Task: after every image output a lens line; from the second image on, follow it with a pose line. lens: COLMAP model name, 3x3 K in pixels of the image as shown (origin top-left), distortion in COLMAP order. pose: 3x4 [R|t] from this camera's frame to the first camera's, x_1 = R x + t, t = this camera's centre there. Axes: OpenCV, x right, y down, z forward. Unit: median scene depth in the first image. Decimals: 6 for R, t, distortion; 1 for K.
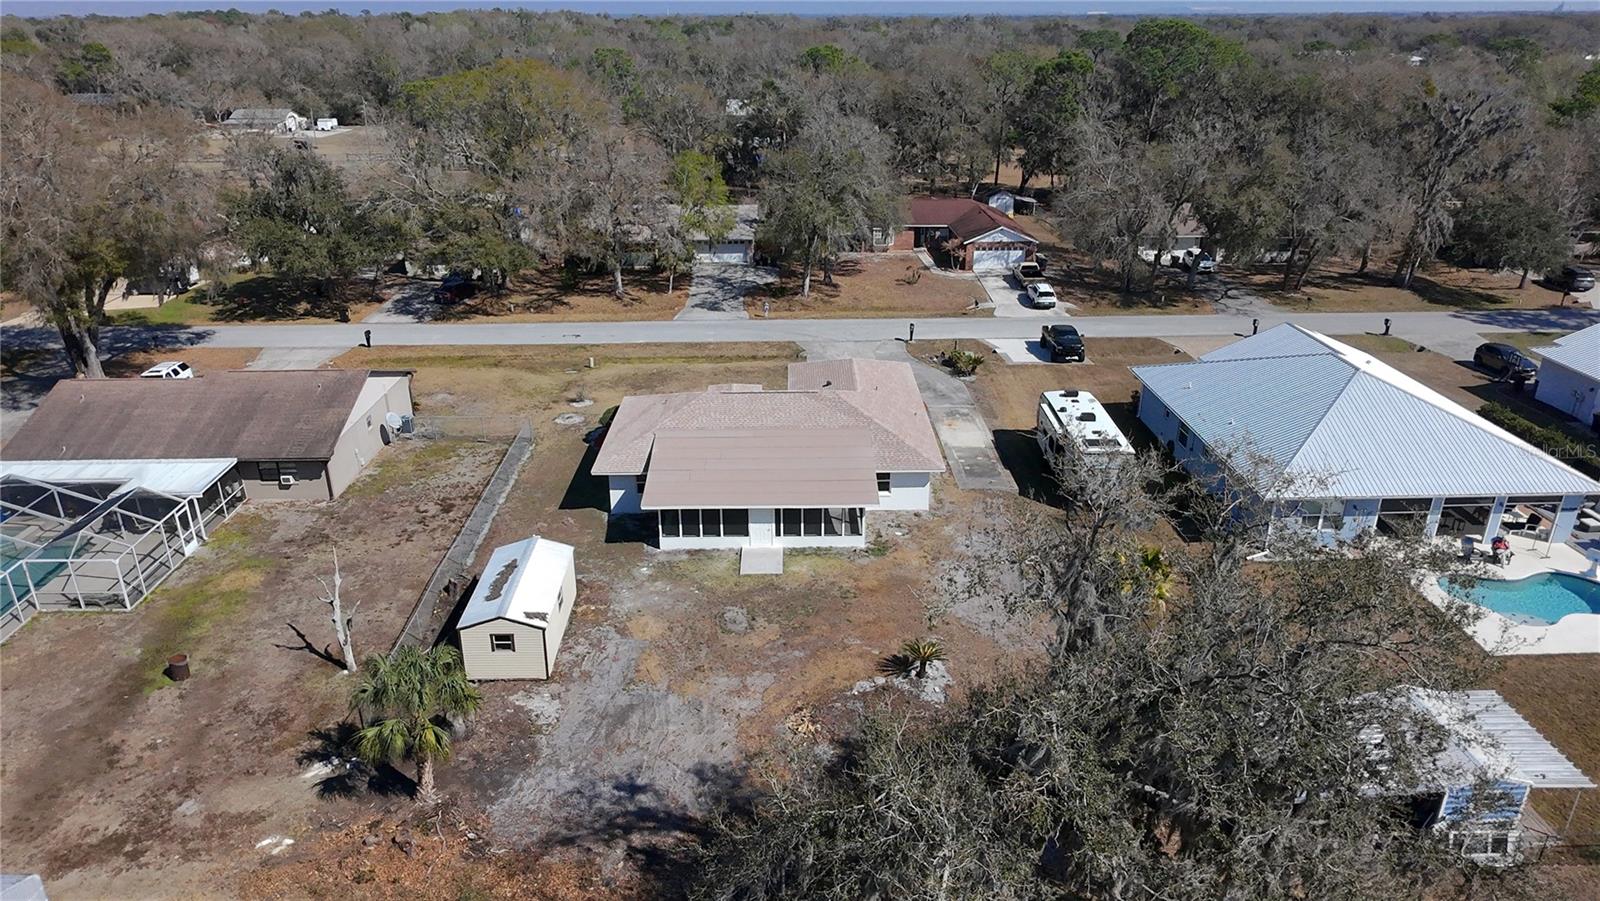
lens RADIAL K [[1022.3, 0, 801.0], [0, 1022.3, 449.2], [0, 0, 1]] dist [0.003173, -0.001462]
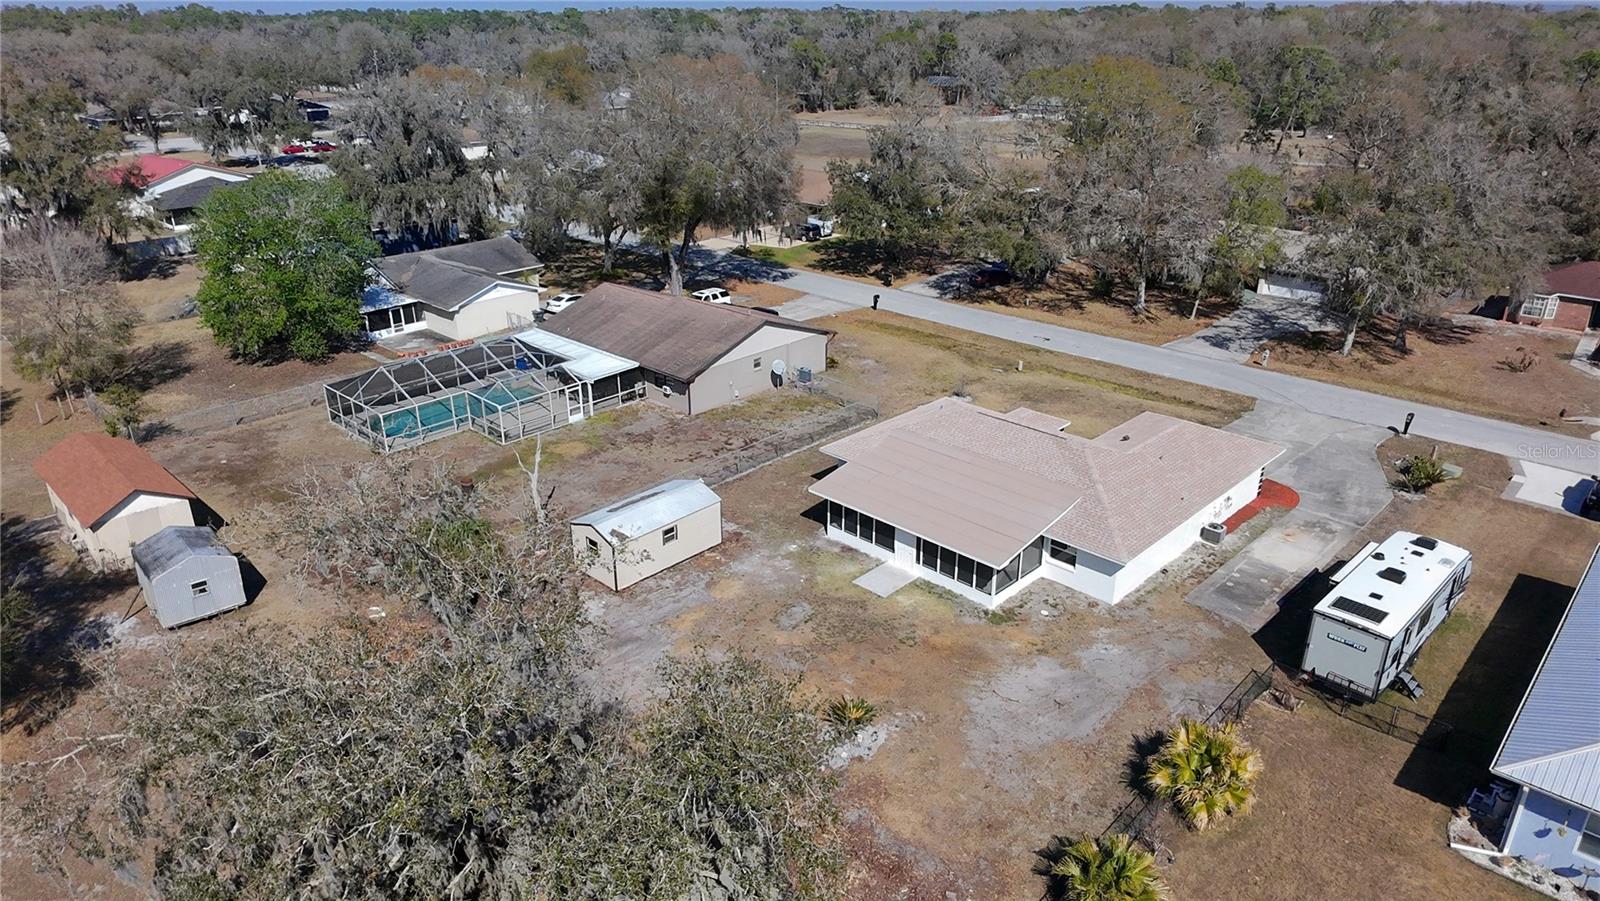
lens RADIAL K [[1022.3, 0, 797.2], [0, 1022.3, 449.2], [0, 0, 1]] dist [0.003173, -0.001462]
pose [[0.703932, 0.278348, -0.653454, 0.445531], [-0.274814, 0.955093, 0.110792, -0.083063], [0.654948, 0.101588, 0.748814, 0.184258]]
